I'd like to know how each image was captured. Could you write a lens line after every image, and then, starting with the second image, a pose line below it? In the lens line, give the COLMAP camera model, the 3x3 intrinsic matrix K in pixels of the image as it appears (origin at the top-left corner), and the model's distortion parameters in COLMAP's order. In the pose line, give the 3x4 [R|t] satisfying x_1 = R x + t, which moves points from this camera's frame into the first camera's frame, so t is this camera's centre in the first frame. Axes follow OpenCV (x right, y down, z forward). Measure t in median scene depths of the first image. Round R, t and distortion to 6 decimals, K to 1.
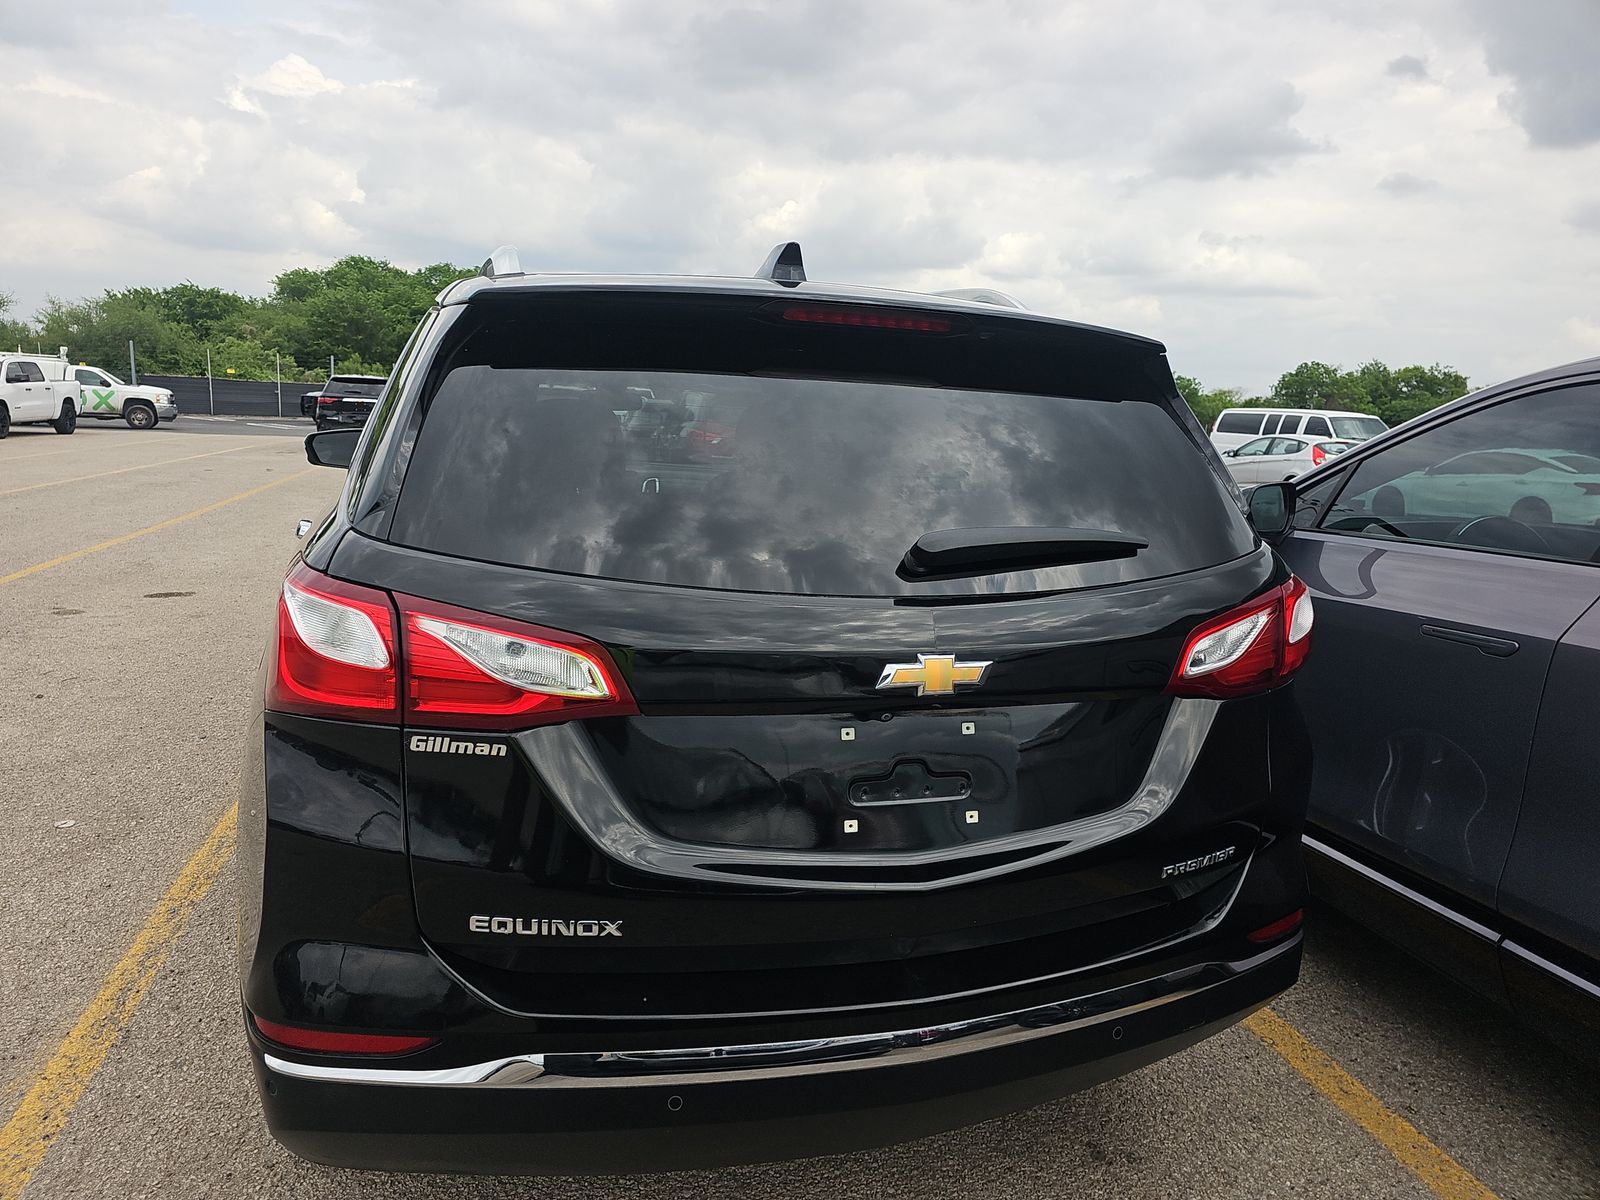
lens RADIAL K [[991.3, 0, 800.0], [0, 991.3, 600.0], [0, 0, 1]] dist [0.051772, -0.049495]
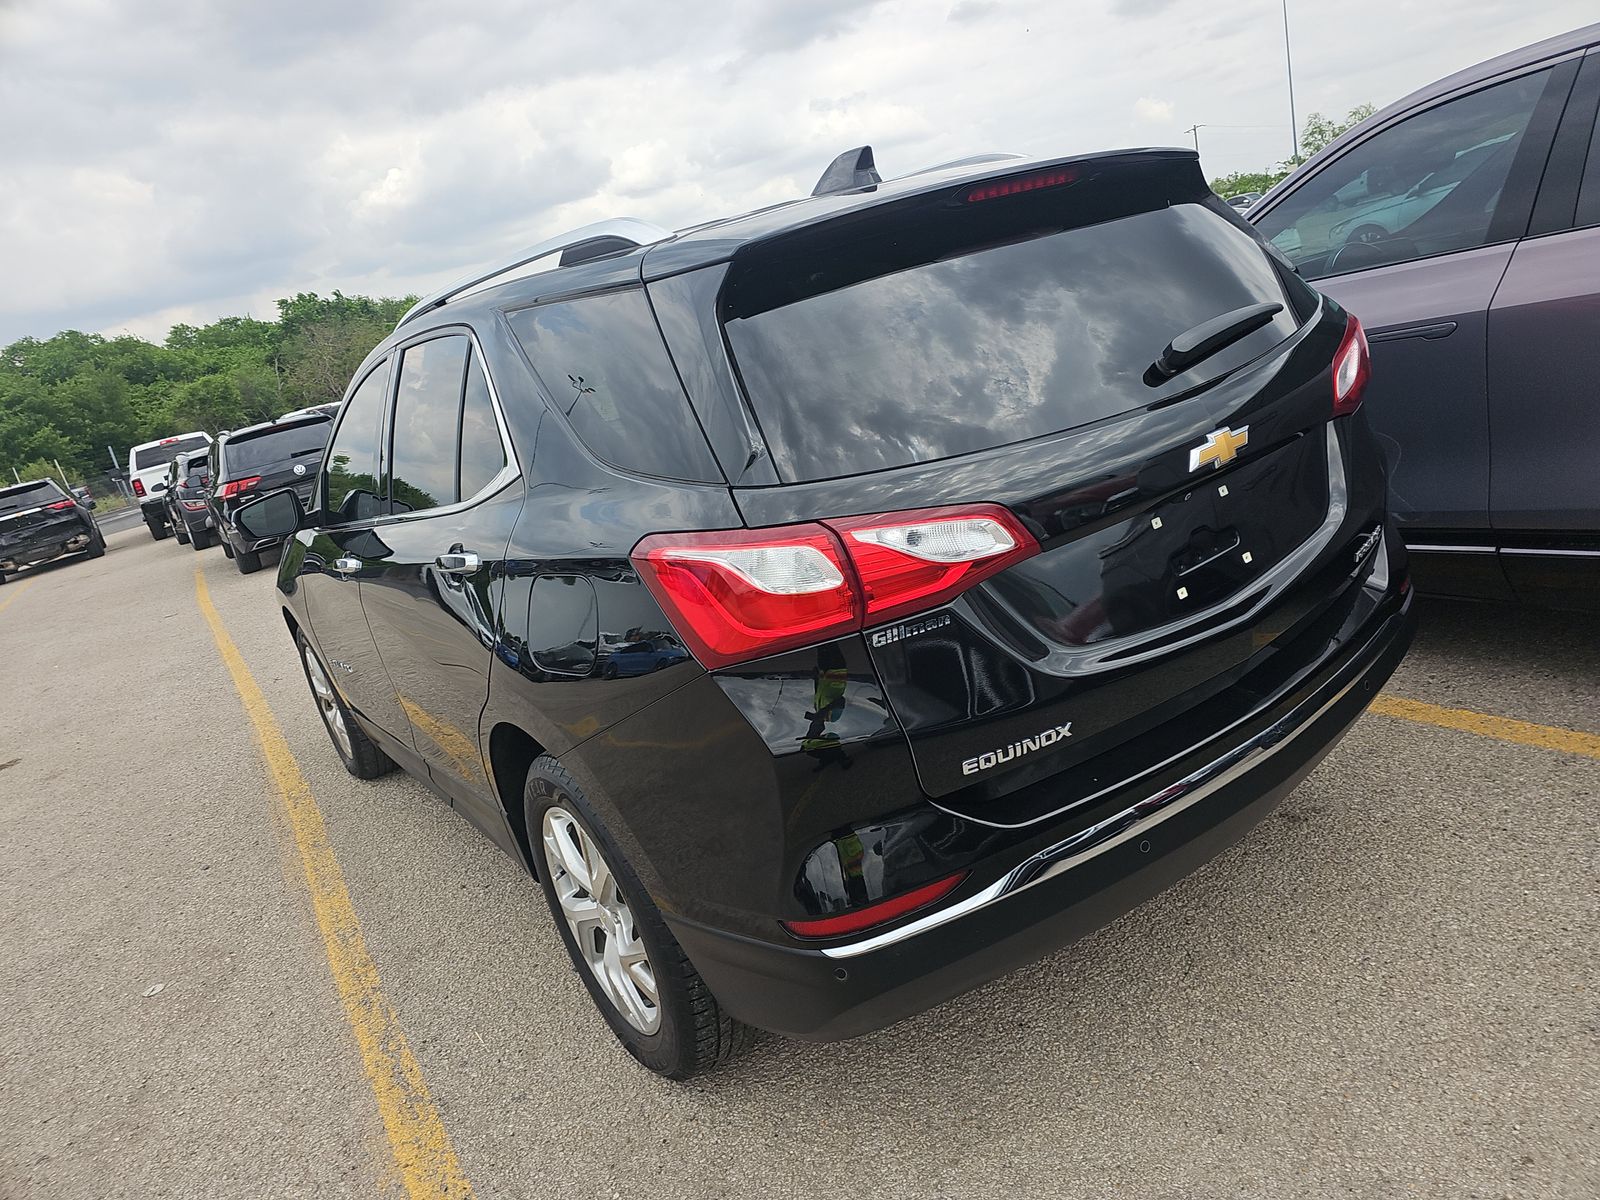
lens RADIAL K [[991.3, 0, 800.0], [0, 991.3, 600.0], [0, 0, 1]] dist [0.051772, -0.049495]
pose [[0.914751, -0.341156, 0.216432, -0.674148], [0.325607, 0.939659, 0.104981, -0.046373], [-0.239188, -0.025560, 0.970637, -0.077321]]
